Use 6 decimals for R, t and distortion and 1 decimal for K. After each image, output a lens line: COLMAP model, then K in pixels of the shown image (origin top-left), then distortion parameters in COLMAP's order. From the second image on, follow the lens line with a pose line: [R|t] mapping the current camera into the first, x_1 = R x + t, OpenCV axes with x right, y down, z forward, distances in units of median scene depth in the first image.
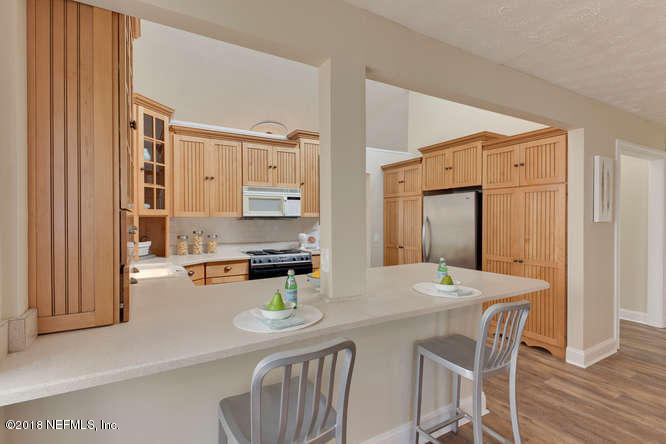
lens RADIAL K [[319.0, 0, 333.0], [0, 319.0, 222.0], [0, 0, 1]] dist [0.044810, -0.000588]
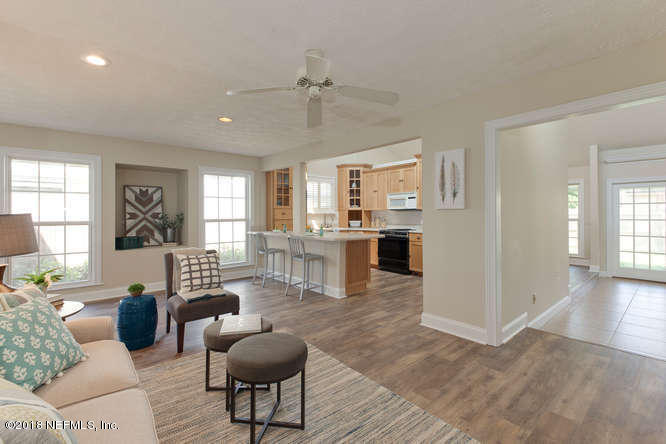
lens RADIAL K [[299.7, 0, 330.7], [0, 299.7, 214.5], [0, 0, 1]] dist [0.001504, -0.000432]
pose [[0.180499, 0.000846, -0.983575, 1.569178], [-0.009577, 0.999954, -0.000898, 0.018638], [0.983528, 0.009582, 0.180499, 0.391858]]
